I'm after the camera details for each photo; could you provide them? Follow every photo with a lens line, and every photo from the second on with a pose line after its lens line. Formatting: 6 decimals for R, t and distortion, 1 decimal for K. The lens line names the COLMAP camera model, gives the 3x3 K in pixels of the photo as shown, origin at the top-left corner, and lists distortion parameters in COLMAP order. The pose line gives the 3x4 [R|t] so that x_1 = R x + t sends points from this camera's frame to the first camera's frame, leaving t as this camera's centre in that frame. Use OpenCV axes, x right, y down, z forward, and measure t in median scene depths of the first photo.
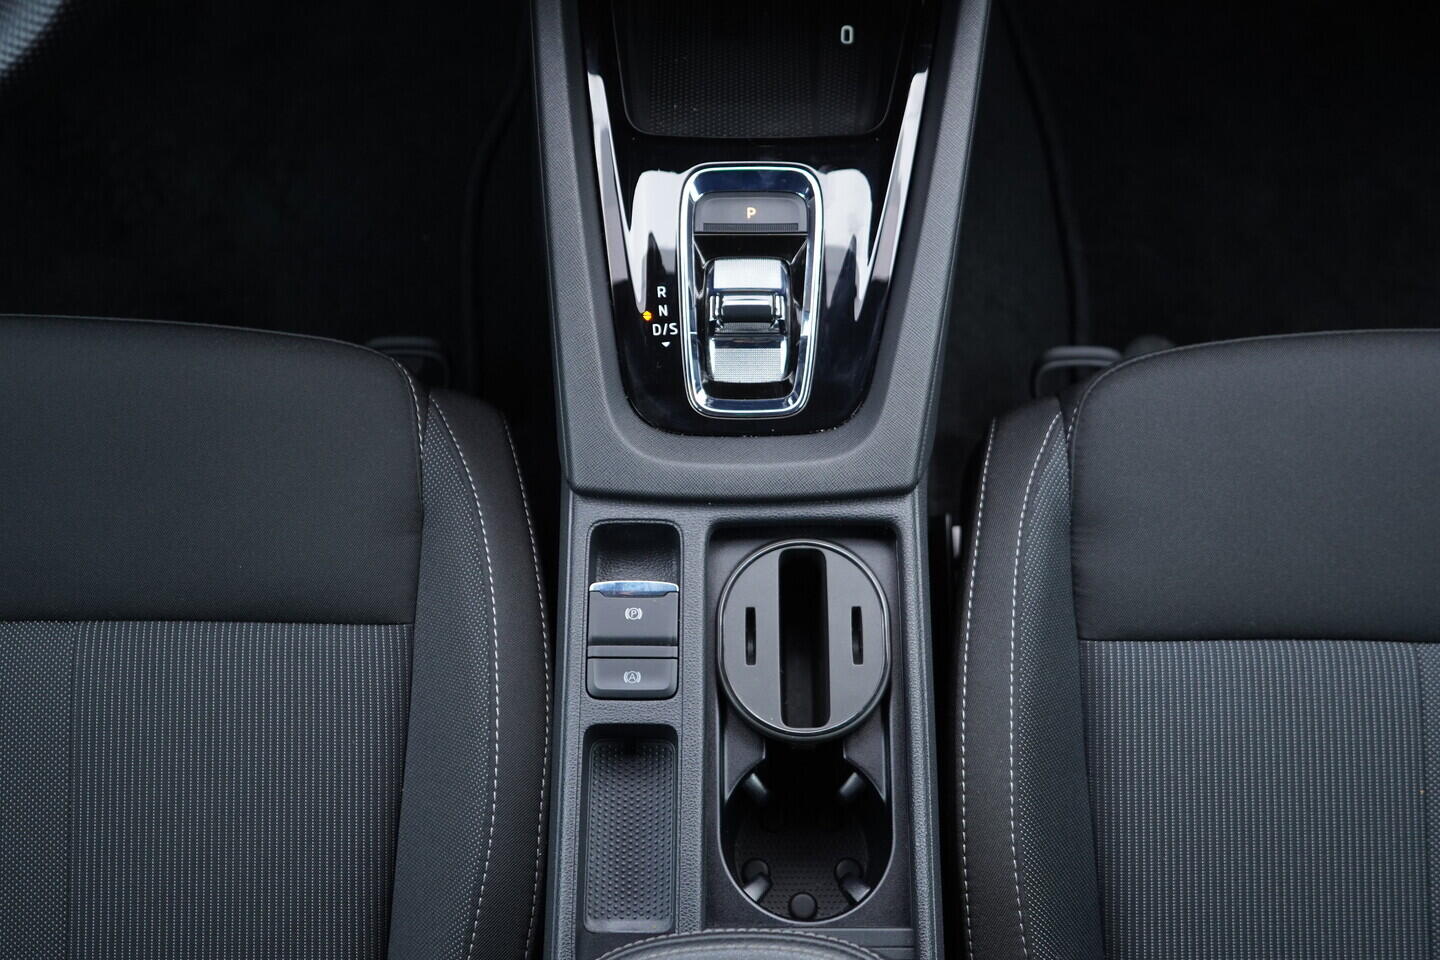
lens RADIAL K [[1471.1, 0, 719.3], [0, 1471.1, 480.2], [0, 0, 1]] dist [0.006142, 0.000000]
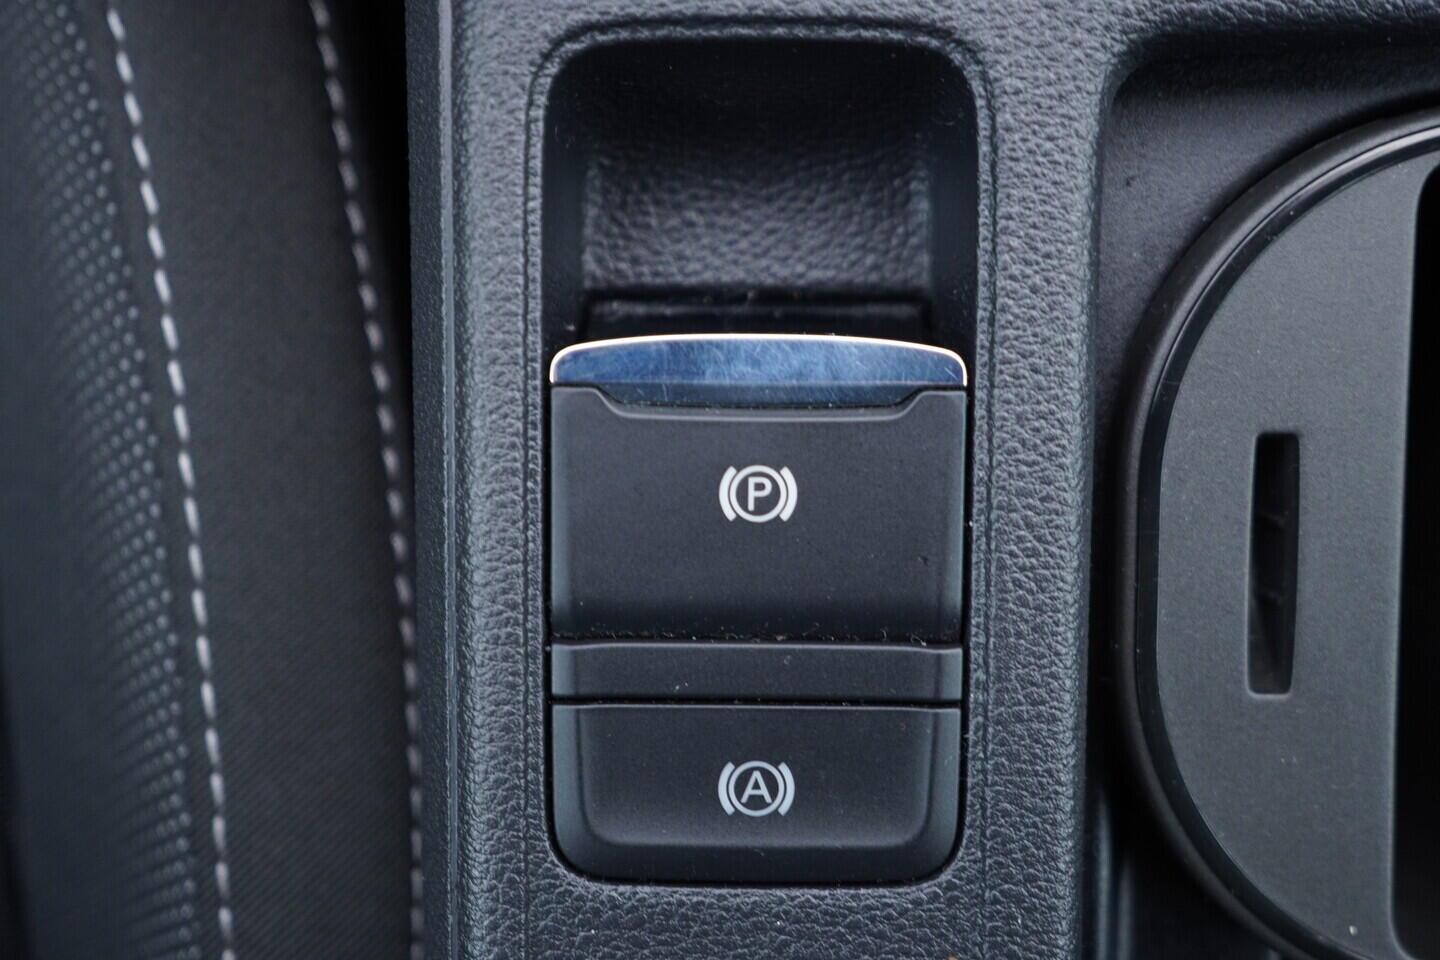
lens RADIAL K [[1471.1, 0, 715.3], [0, 1471.1, 482.5], [0, 0, 1]] dist [0.006142, 0.000000]
pose [[0.999820, 0.003906, -0.018543, -0.060302], [0.004543, 0.900591, 0.434643, -0.002678], [0.018398, -0.434649, 0.900412, 0.807815]]
